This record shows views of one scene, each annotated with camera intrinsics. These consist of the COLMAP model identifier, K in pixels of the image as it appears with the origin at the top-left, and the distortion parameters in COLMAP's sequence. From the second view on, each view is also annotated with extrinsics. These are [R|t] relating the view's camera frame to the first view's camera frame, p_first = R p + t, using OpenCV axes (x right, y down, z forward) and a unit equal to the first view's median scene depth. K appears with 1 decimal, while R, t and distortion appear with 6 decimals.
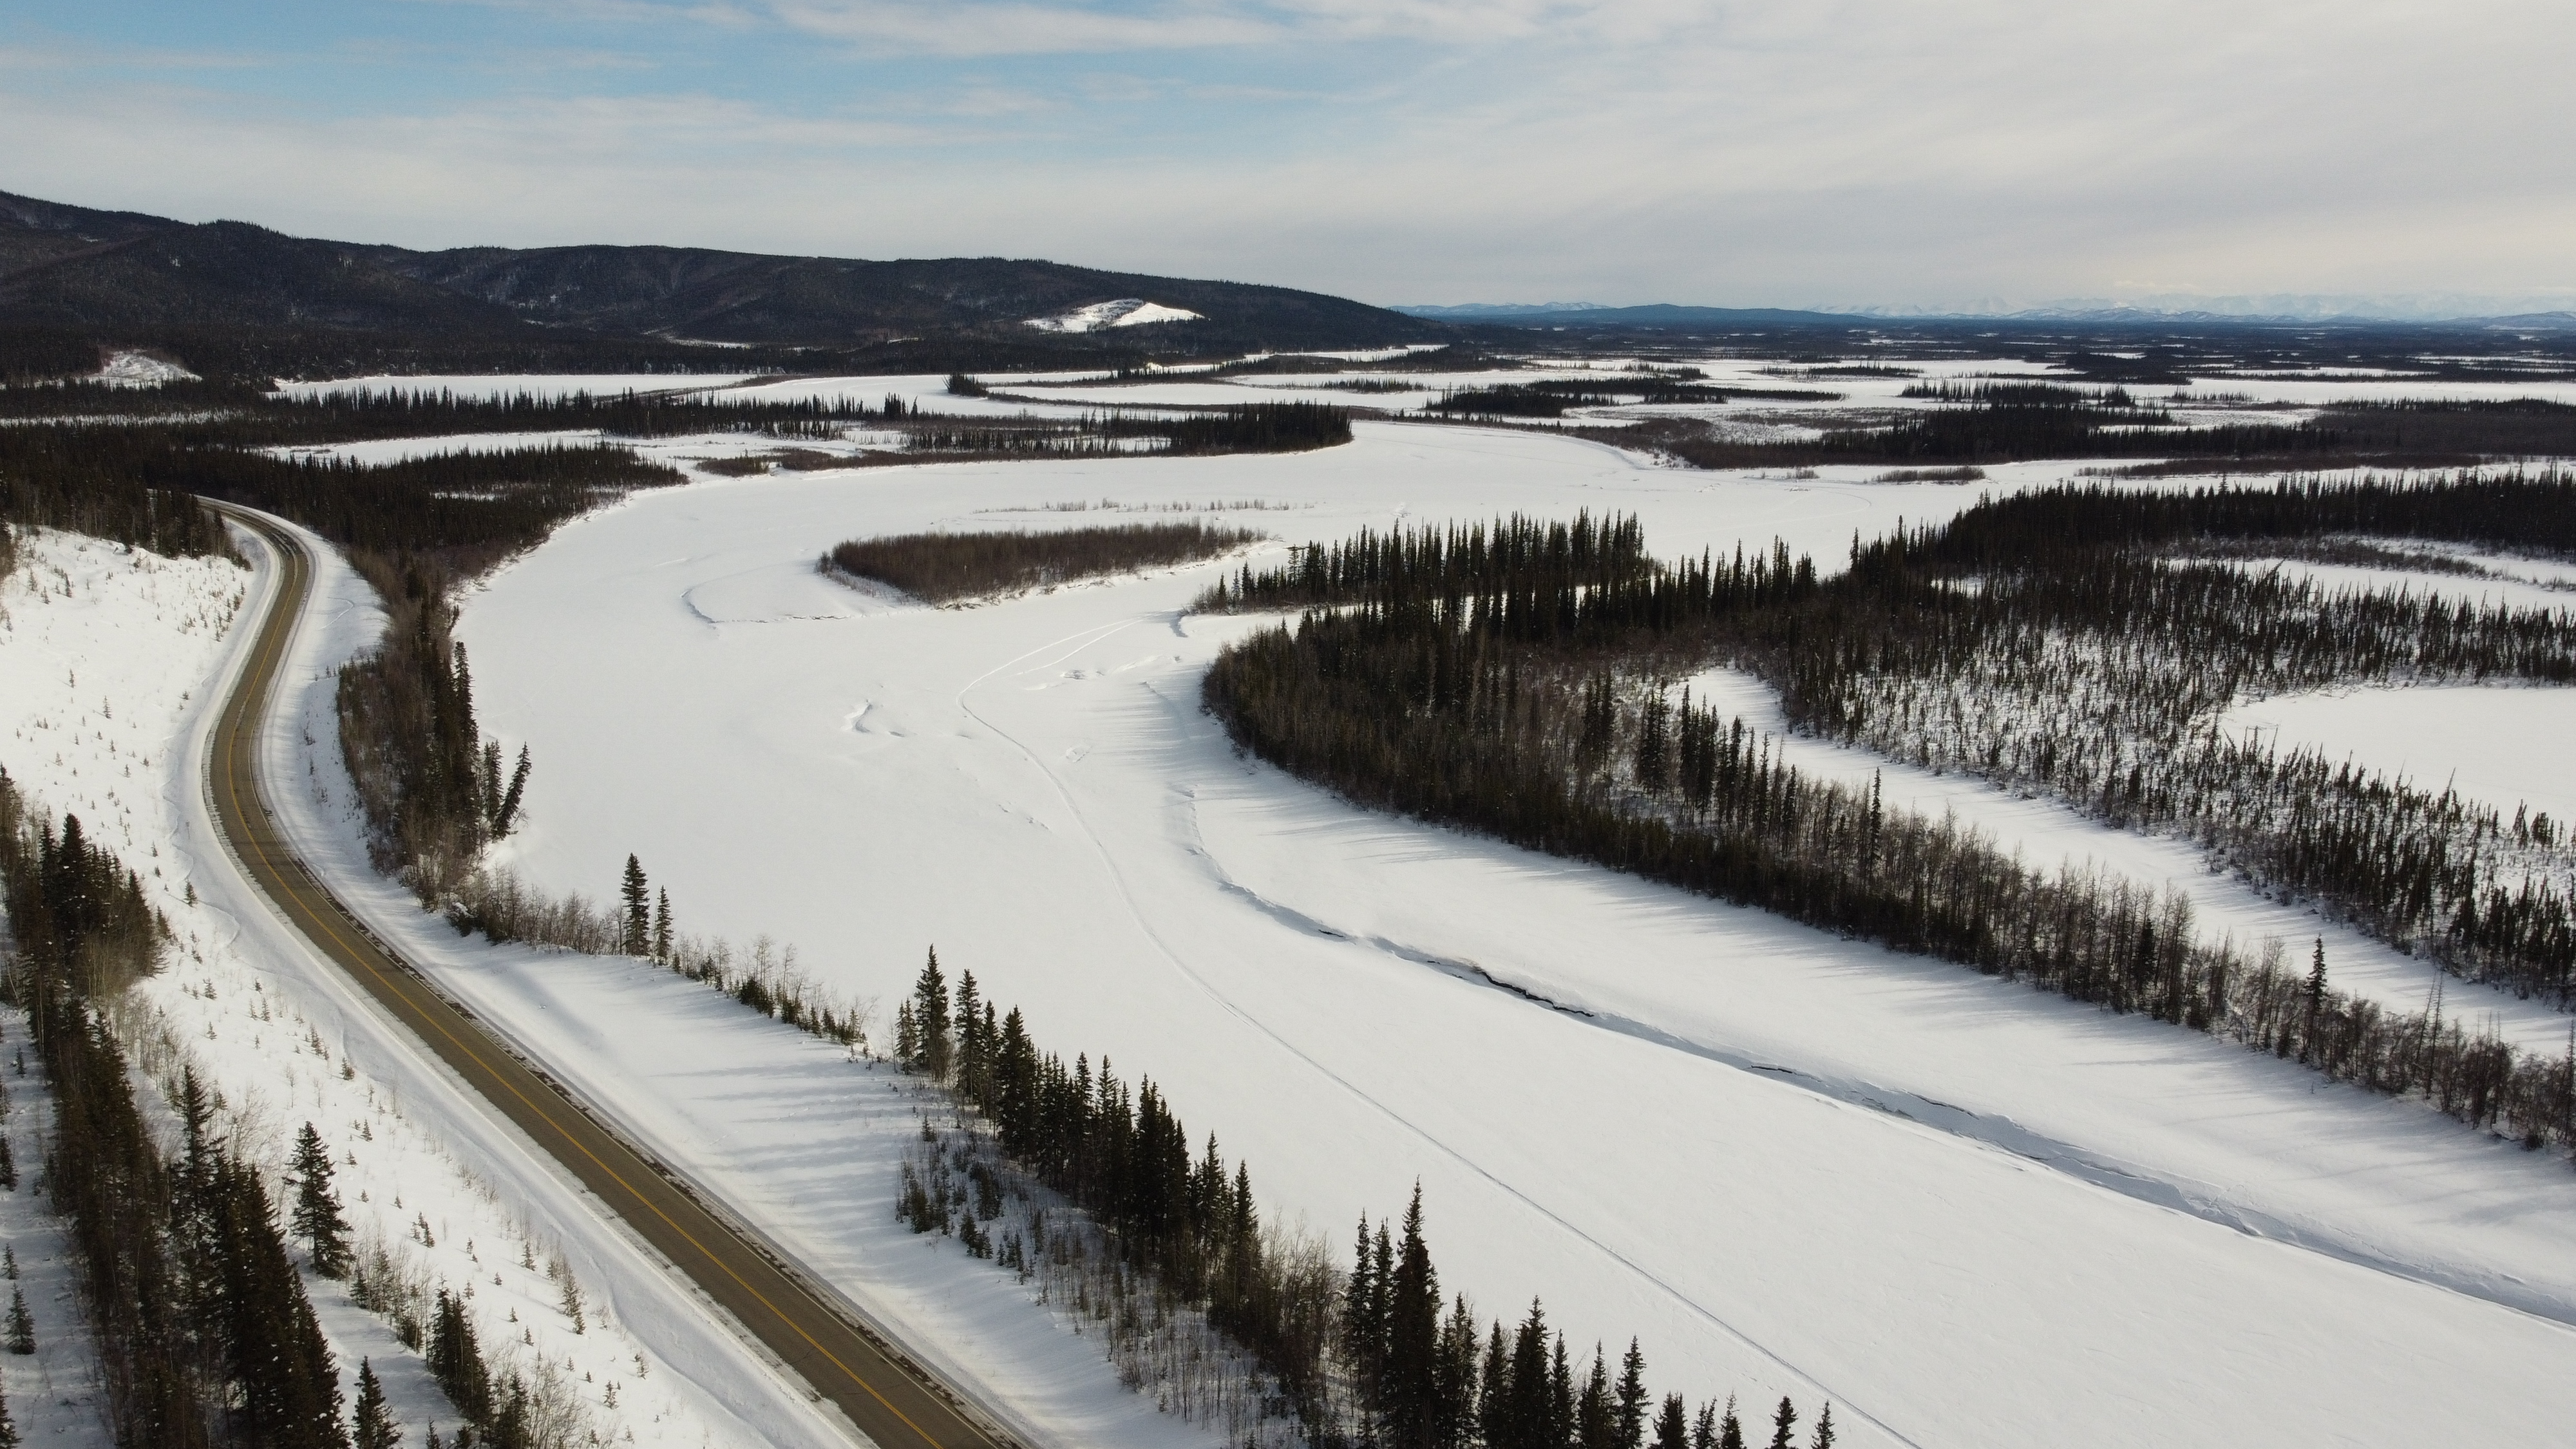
lens RADIAL K [[1943.2, 0, 1278.7], [0, 1943.2, 728.1], [0, 0, 1]] dist [0.008392, -0.012969]
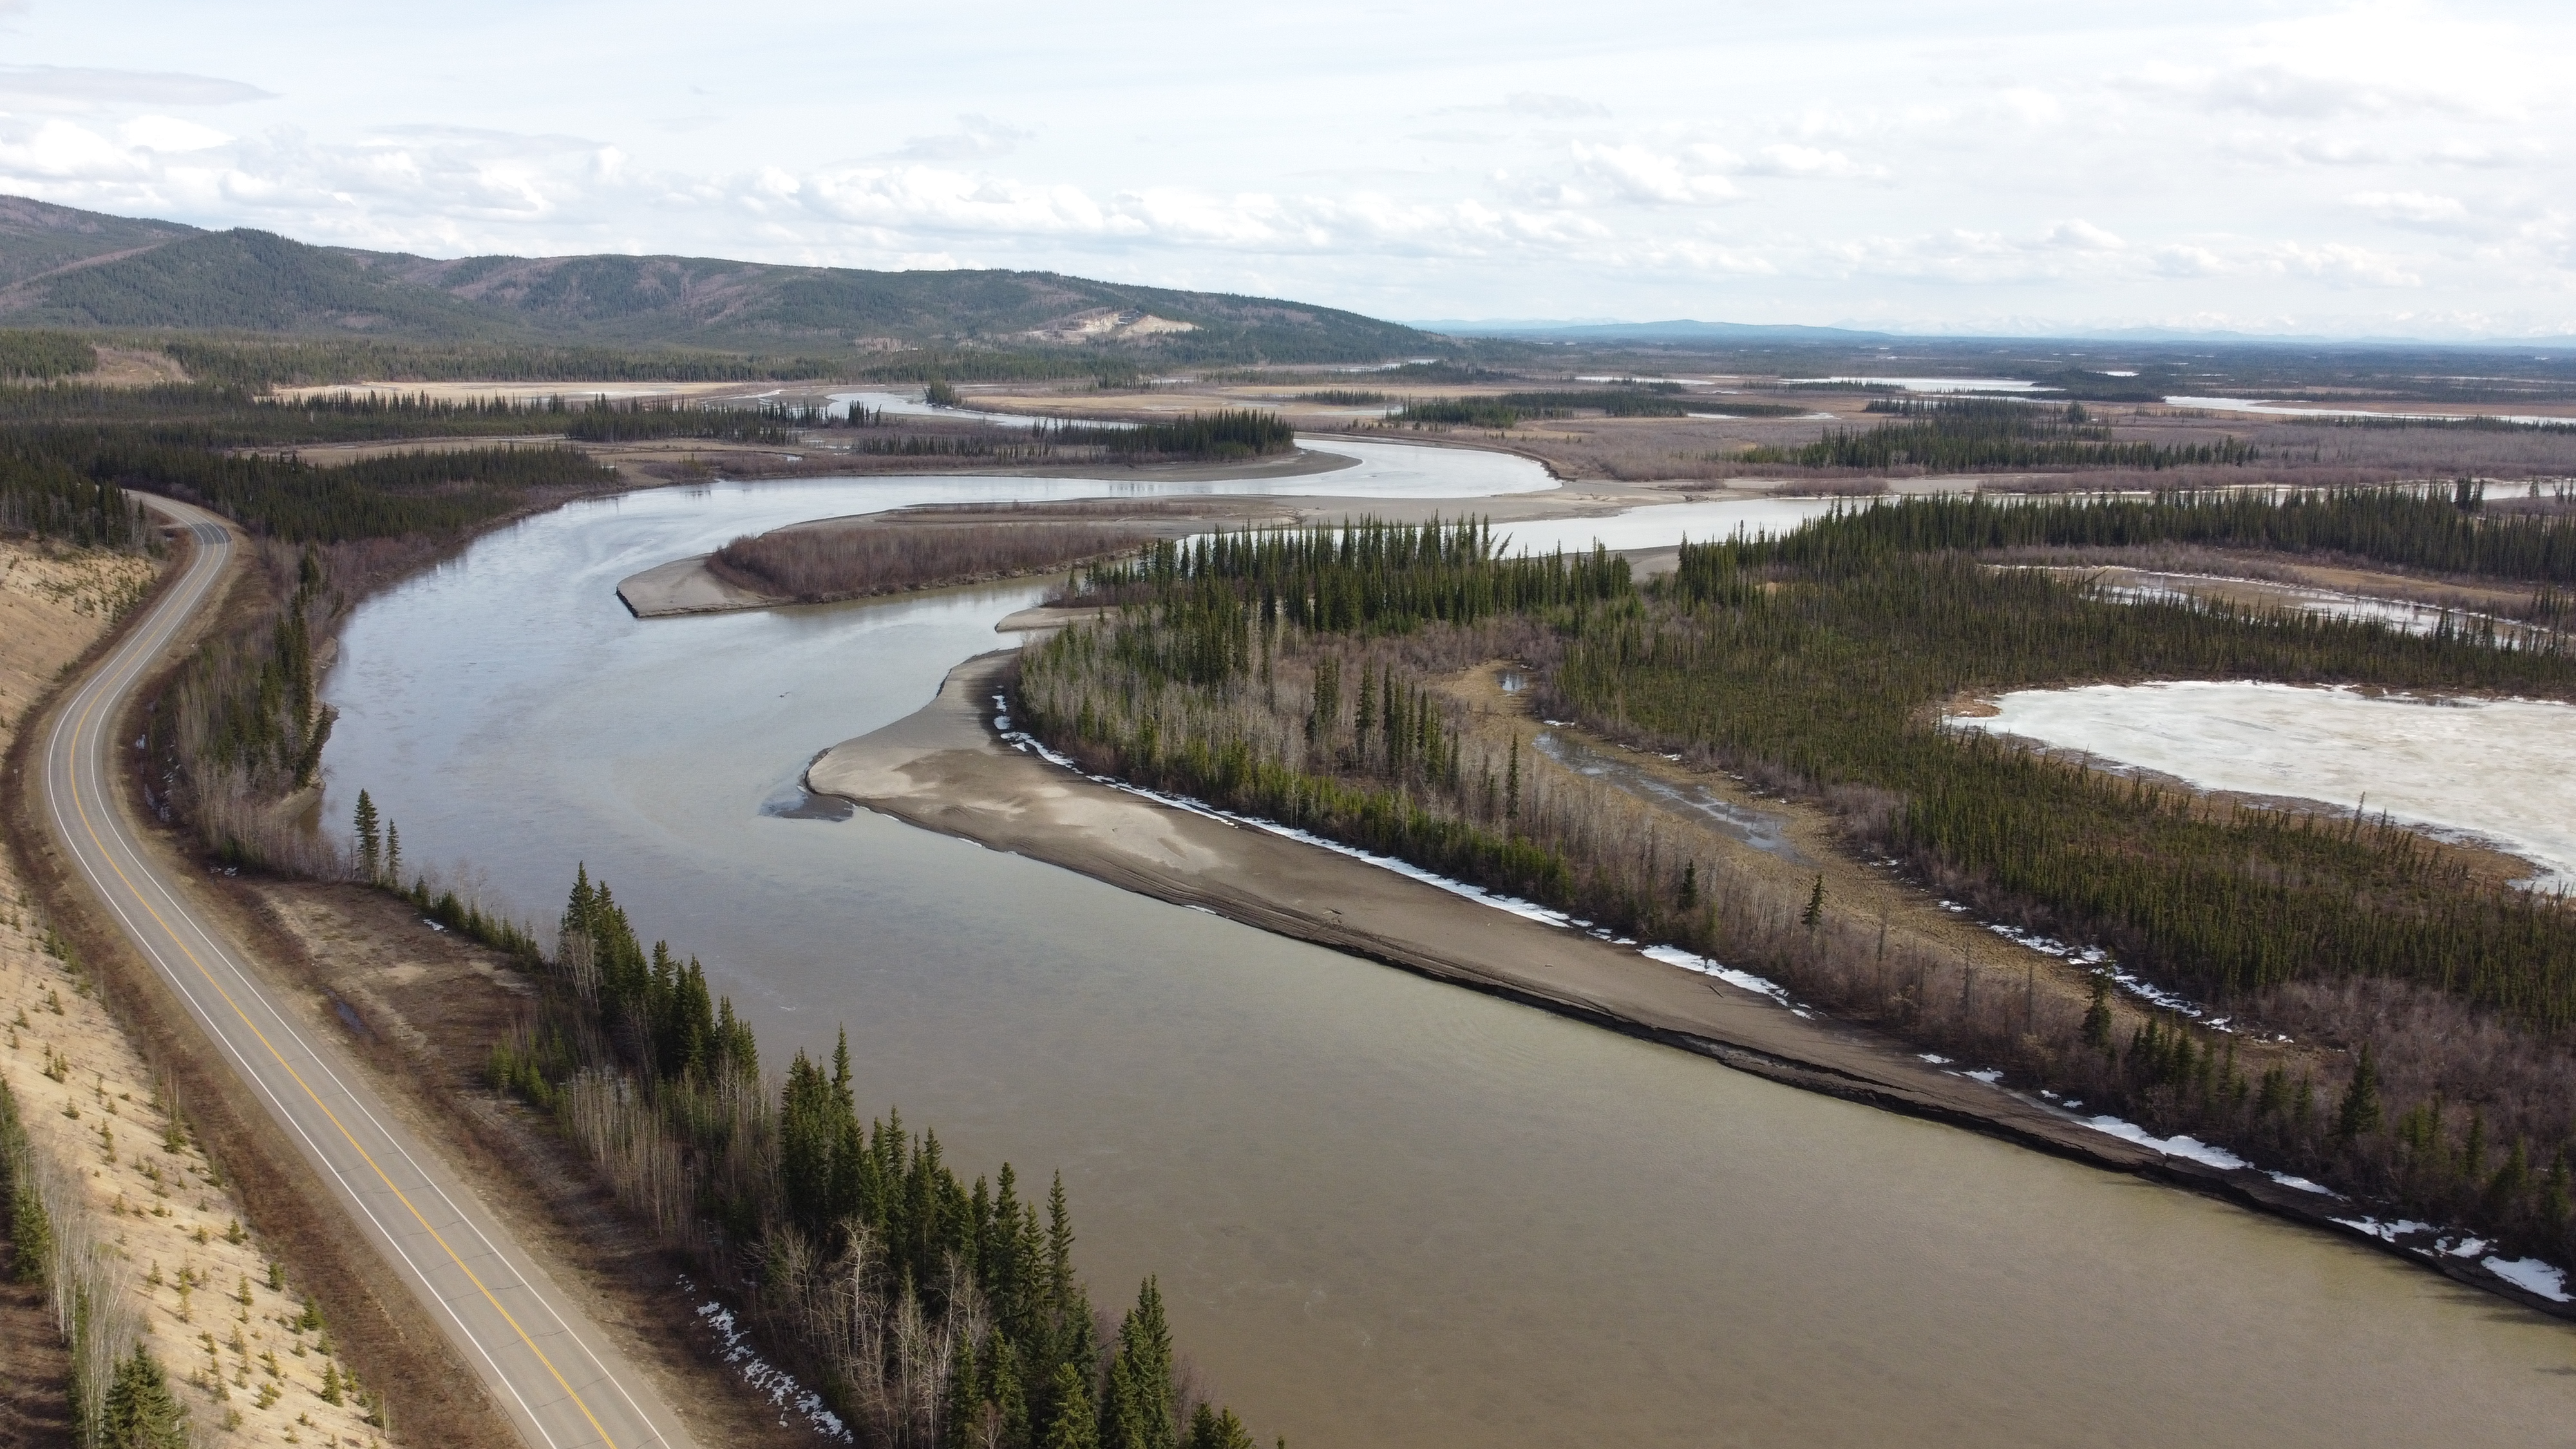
lens RADIAL K [[1943.2, 0, 1278.7], [0, 1943.2, 728.1], [0, 0, 1]] dist [0.008392, -0.012969]
pose [[0.999898, 0.008867, -0.011231, 0.091757], [-0.008939, 0.999939, -0.006433, 0.012607], [0.011173, 0.006533, 0.999916, -0.057933]]
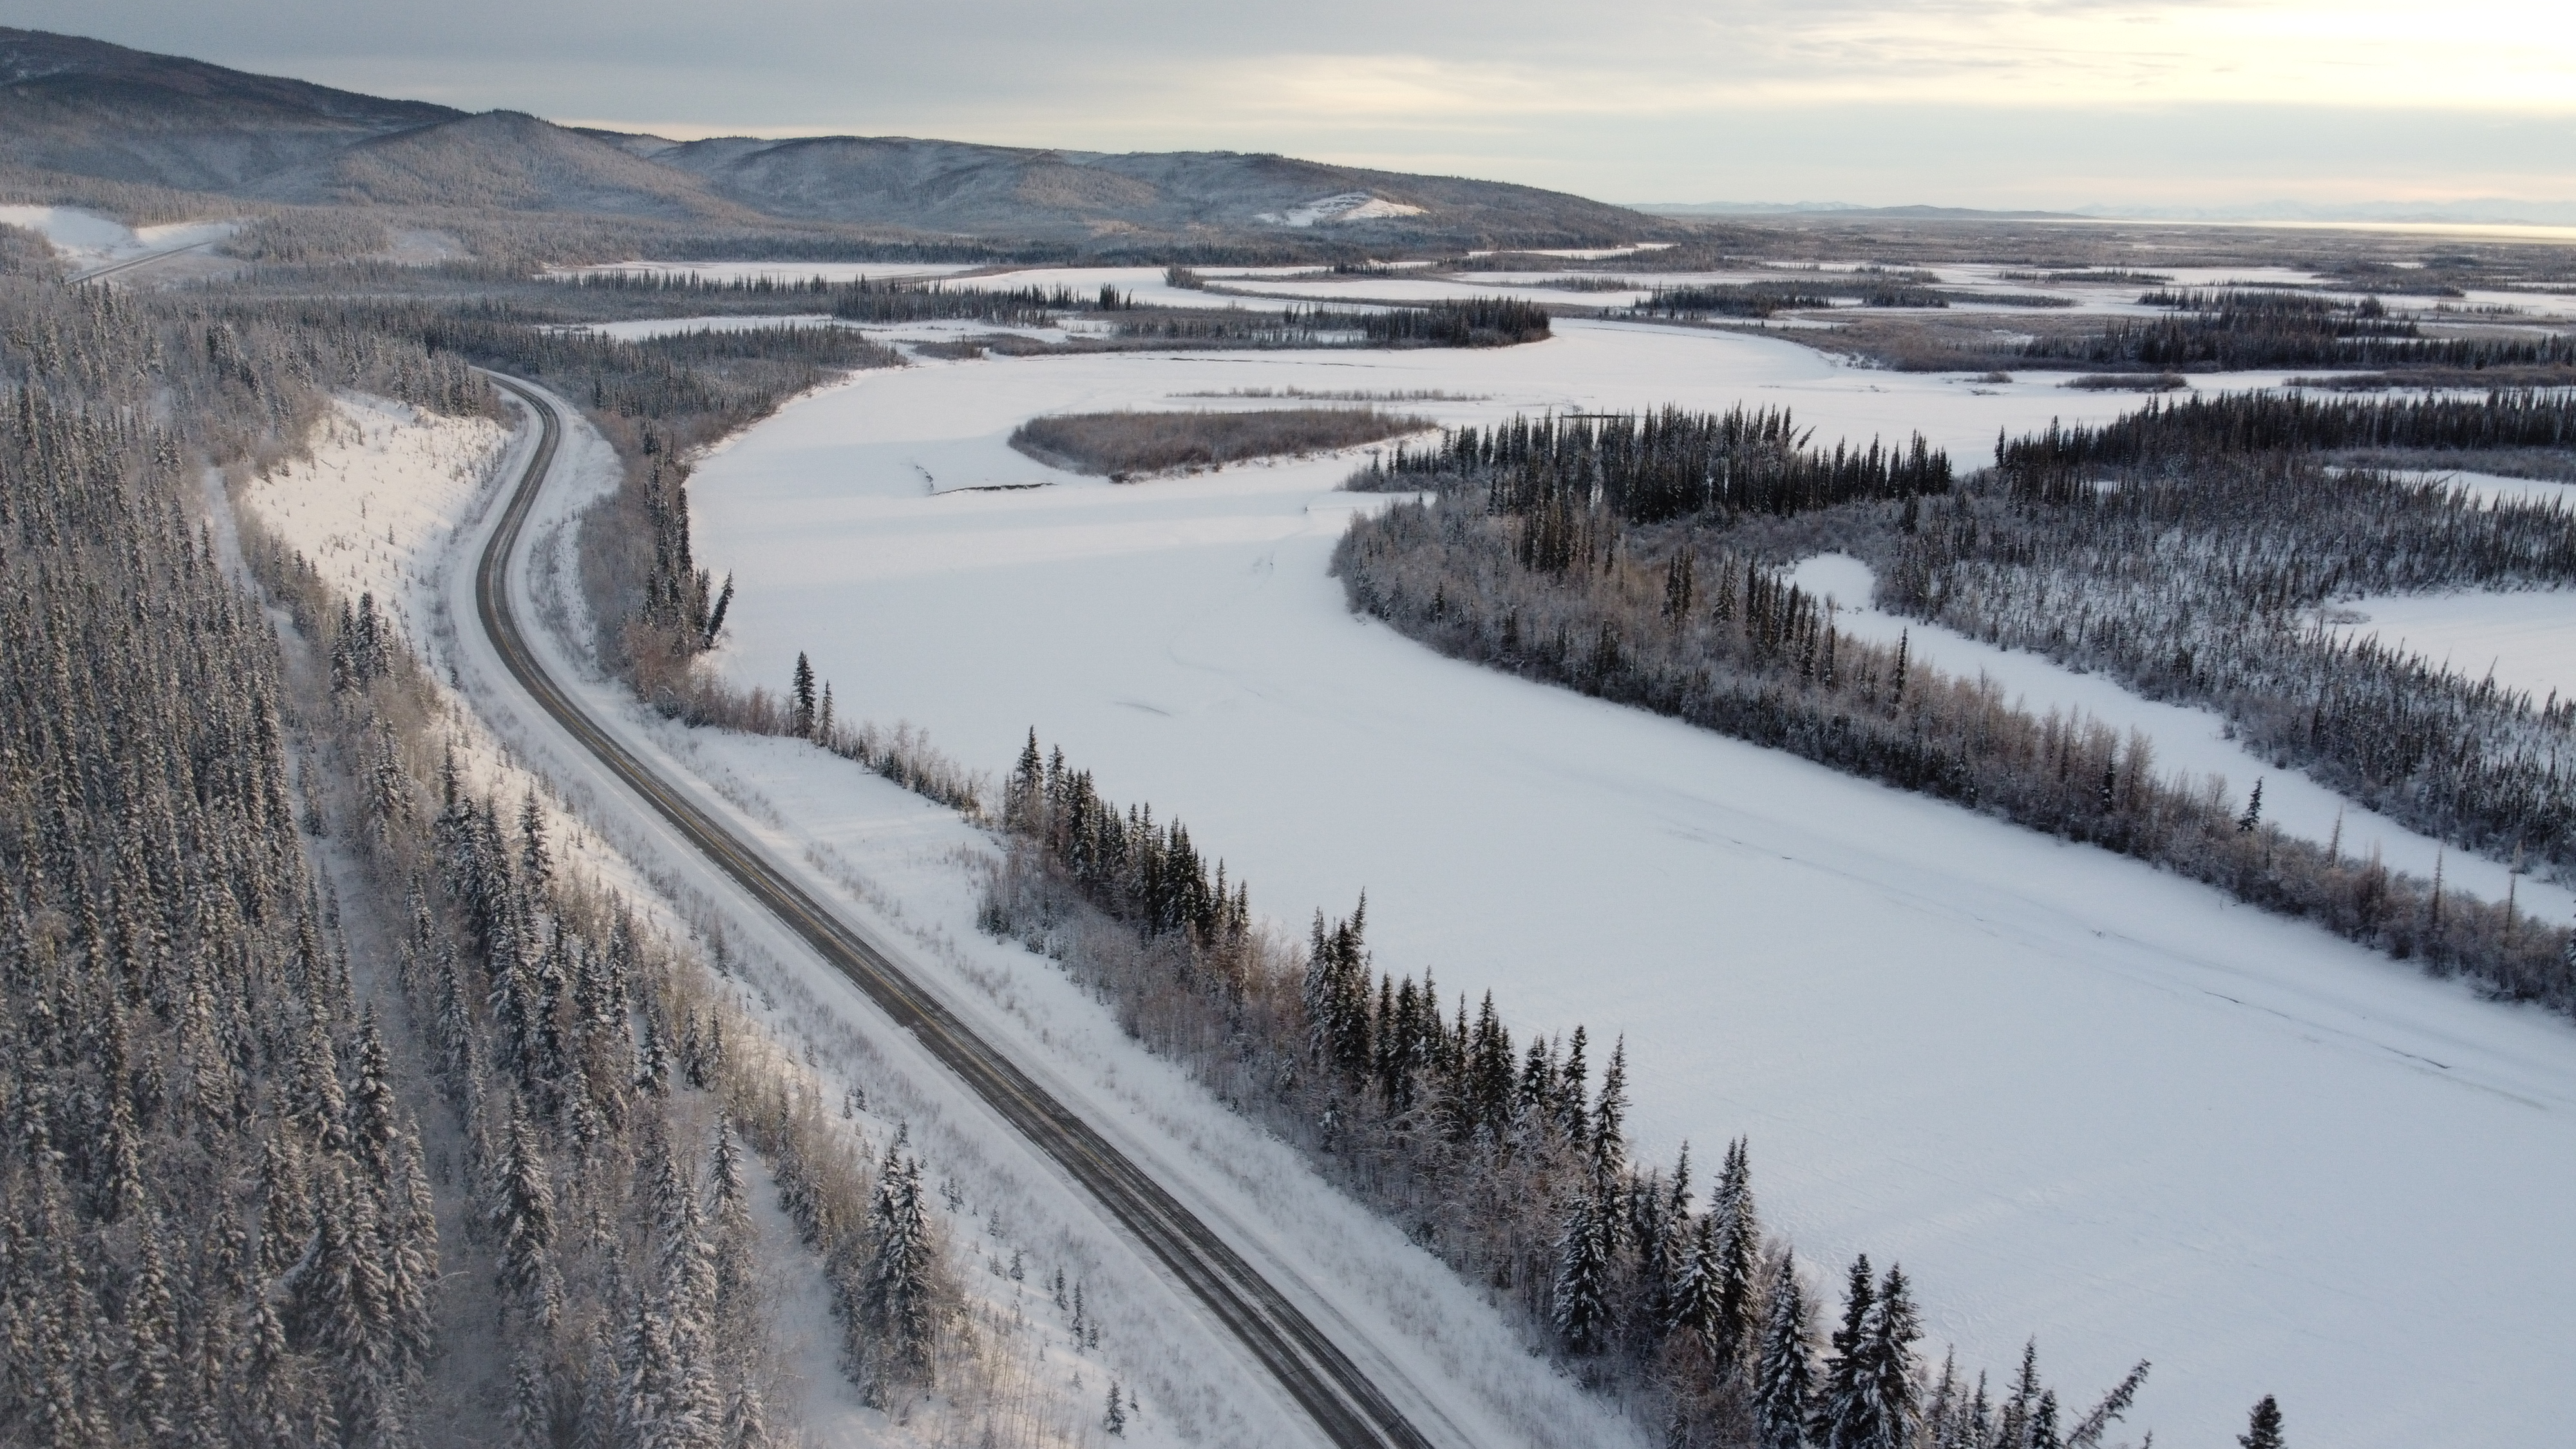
lens RADIAL K [[1943.2, 0, 1278.7], [0, 1943.2, 728.1], [0, 0, 1]] dist [0.008392, -0.012969]
pose [[0.992950, 0.040815, -0.111281, 0.040082], [-0.035155, 0.998009, 0.052356, 0.015599], [0.113197, -0.048075, 0.992409, -0.068143]]
